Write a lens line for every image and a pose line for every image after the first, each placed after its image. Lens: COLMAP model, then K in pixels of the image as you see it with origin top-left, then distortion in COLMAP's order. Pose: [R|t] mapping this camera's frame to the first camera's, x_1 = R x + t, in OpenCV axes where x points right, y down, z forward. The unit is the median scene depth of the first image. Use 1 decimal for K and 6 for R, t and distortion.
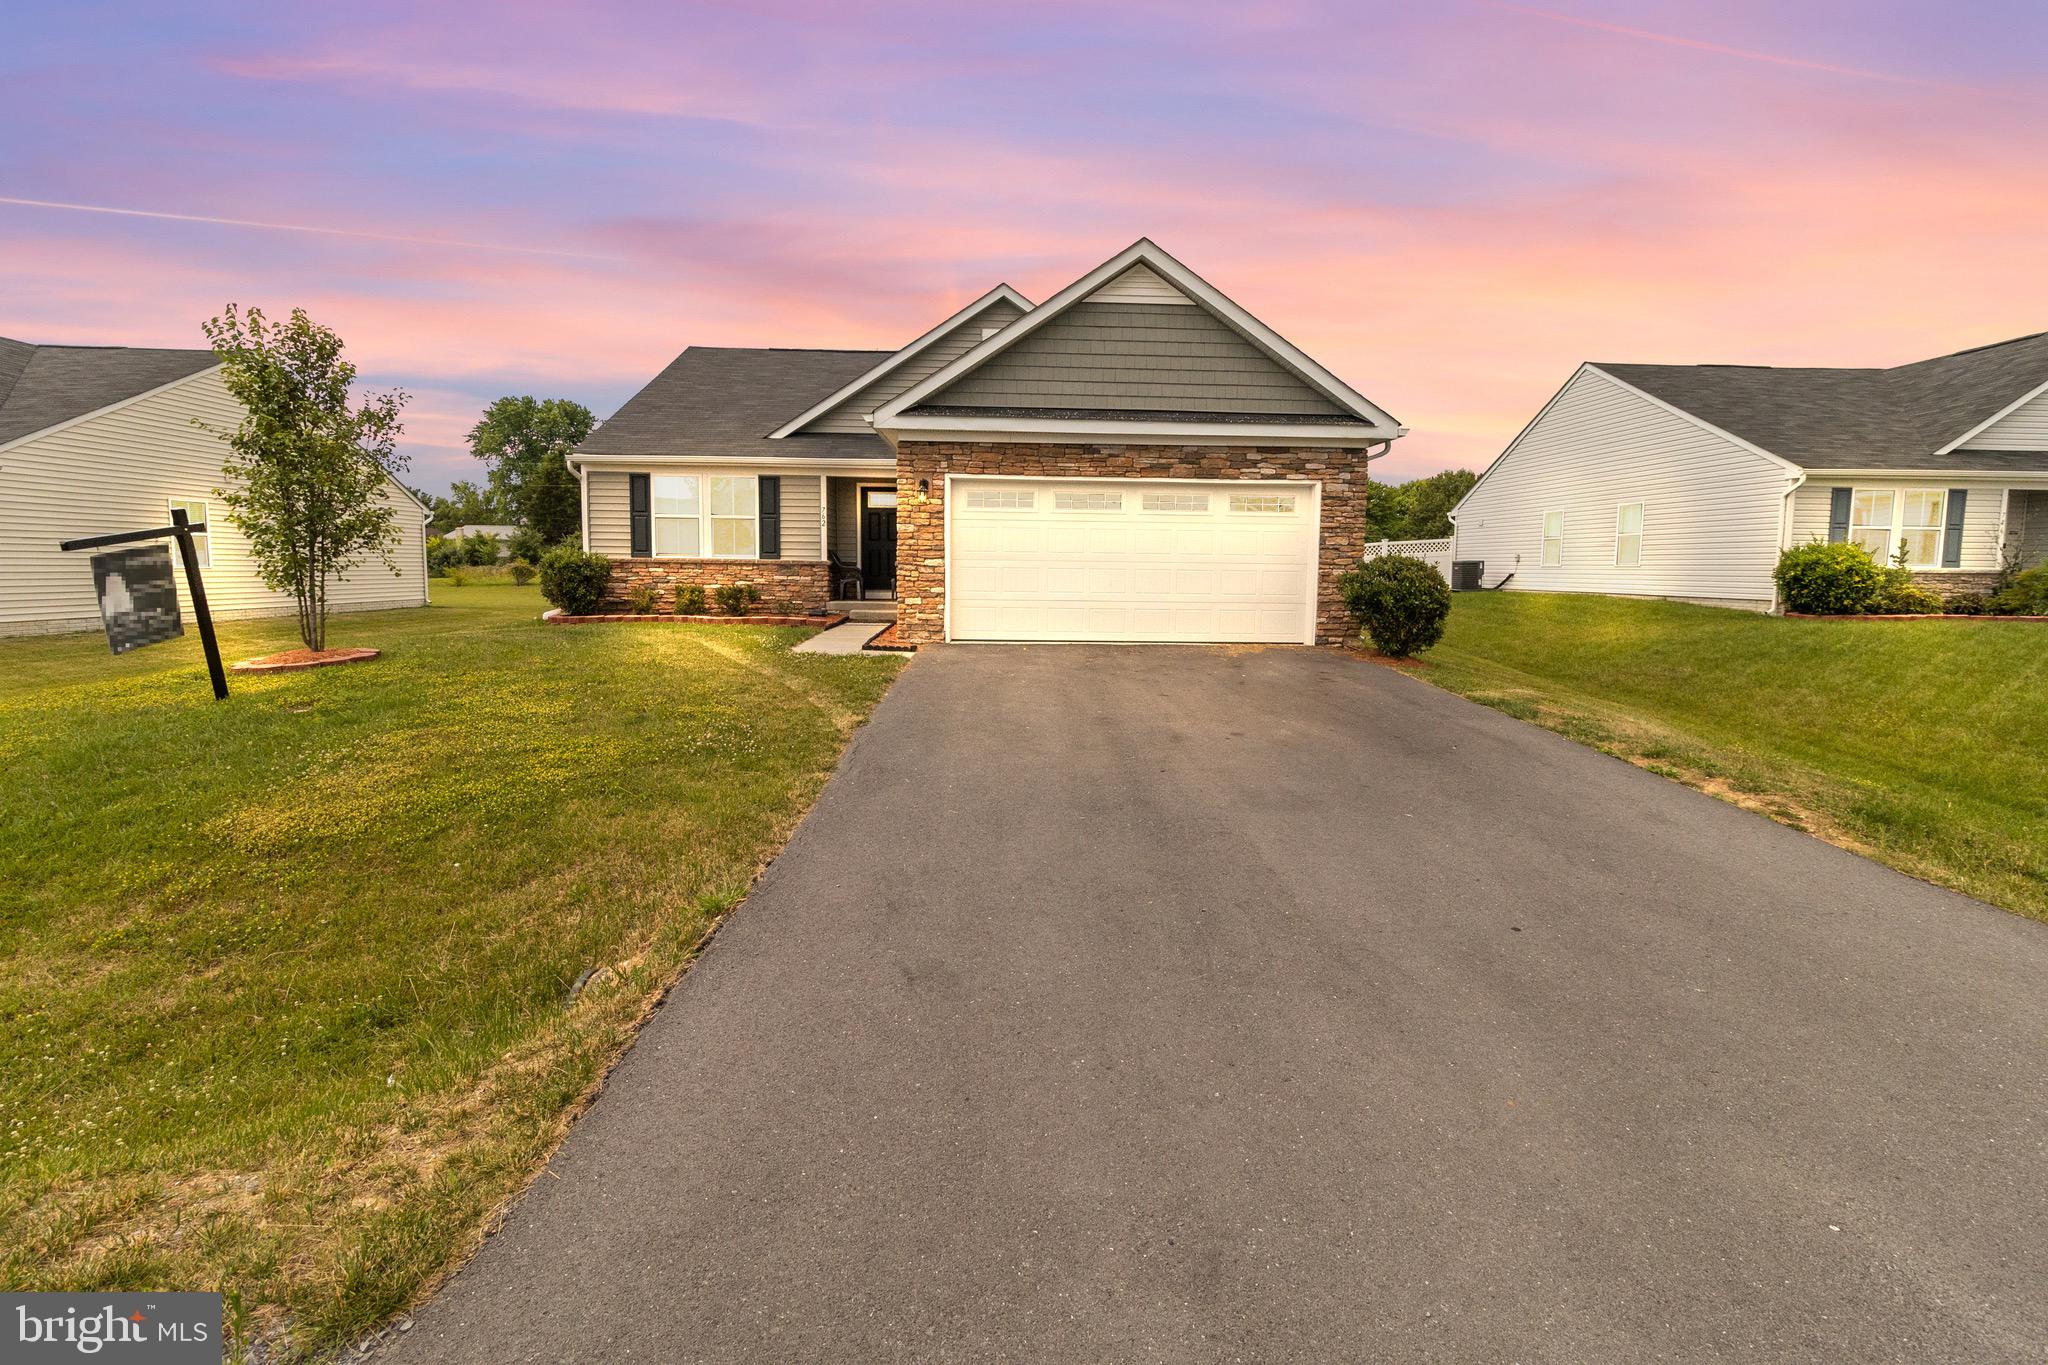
lens RADIAL K [[918.9, 0, 1034.9], [0, 918.9, 662.7], [0, 0, 1]] dist [0.001191, 0.000370]
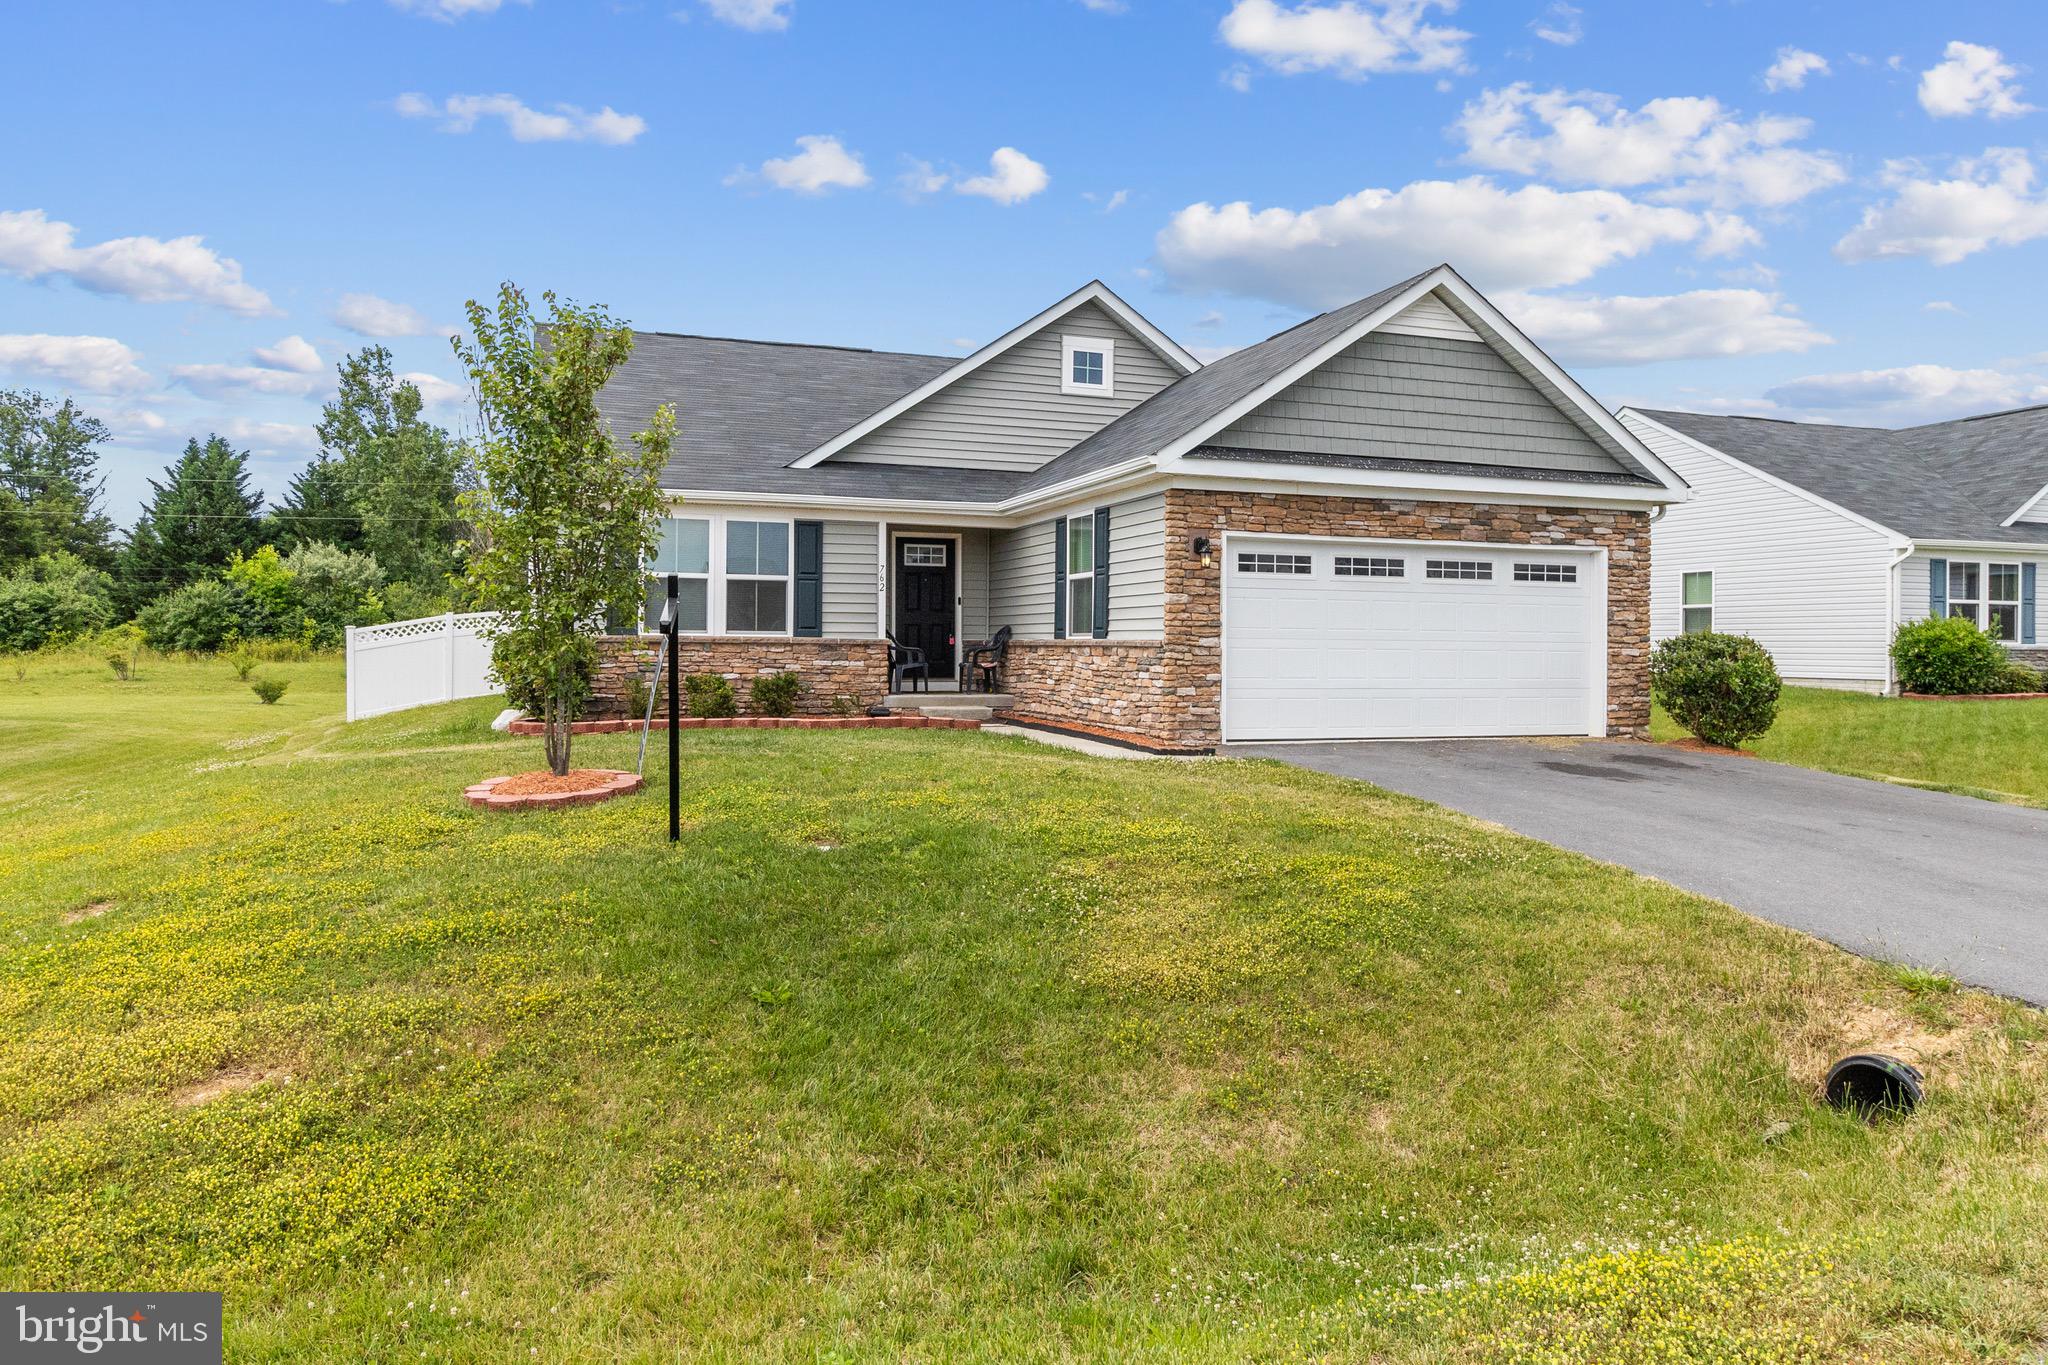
lens RADIAL K [[1360.3, 0, 1024.0], [0, 1360.3, 682.5], [0, 0, 1]] dist [-0.004479, -0.001825]
pose [[0.957409, -0.011327, 0.288514, -0.588459], [0.032964, 0.996985, -0.070246, 0.001893], [-0.286848, 0.076764, 0.954895, -0.060921]]
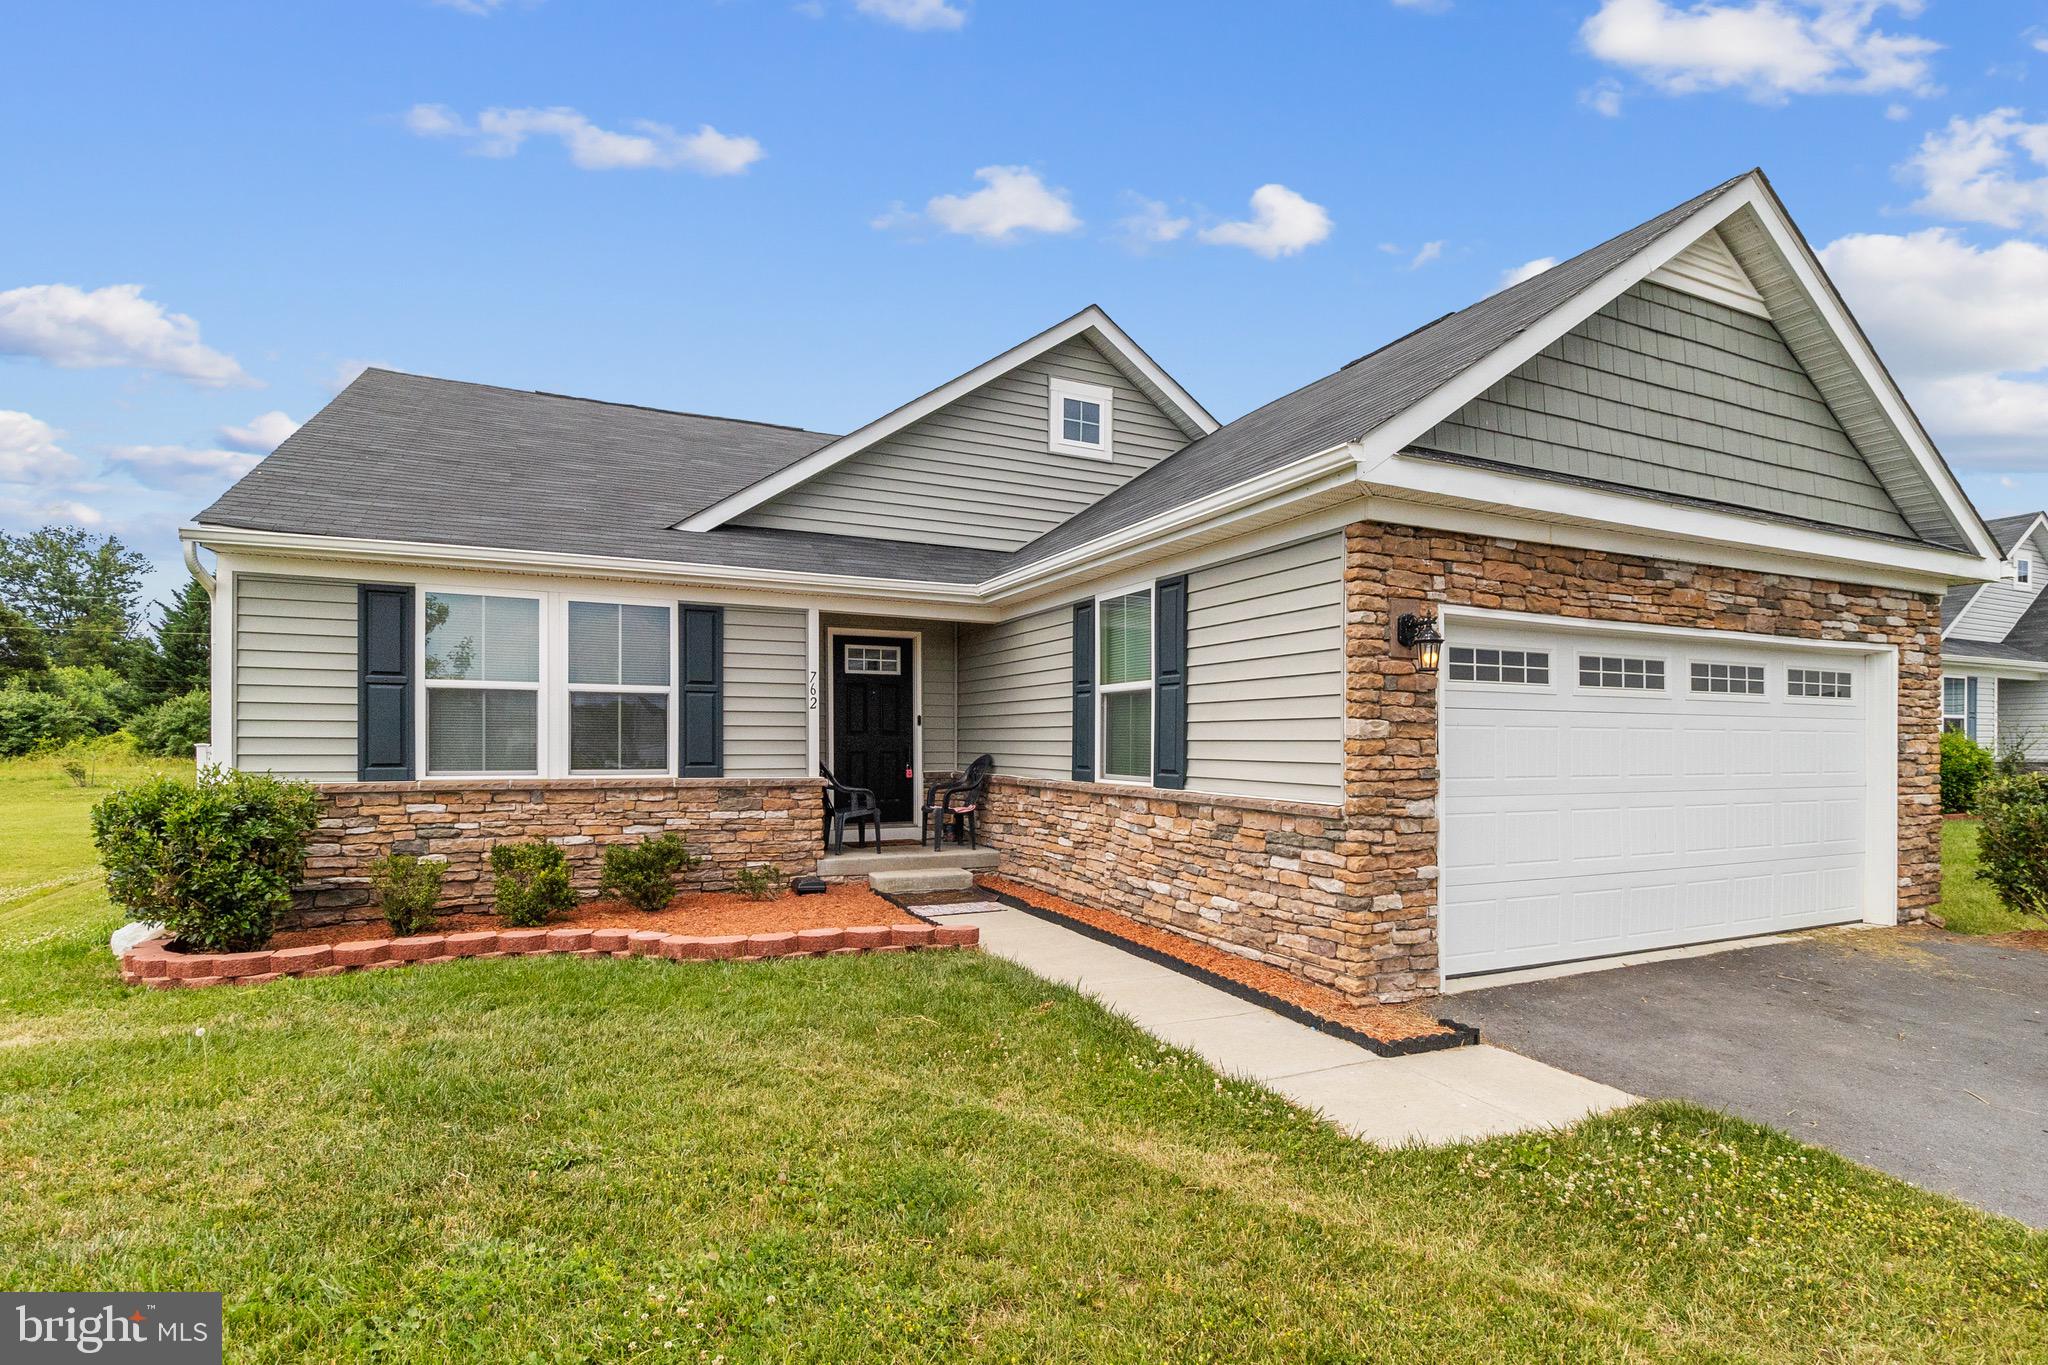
lens RADIAL K [[967.4, 0, 1027.9], [0, 967.4, 761.7], [0, 0, 1]] dist [0.002226, 0.000145]
pose [[0.922010, -0.016022, 0.386834, -0.444852], [0.046512, 0.996491, -0.069588, -0.106162], [-0.384361, 0.082153, 0.919520, 0.645541]]
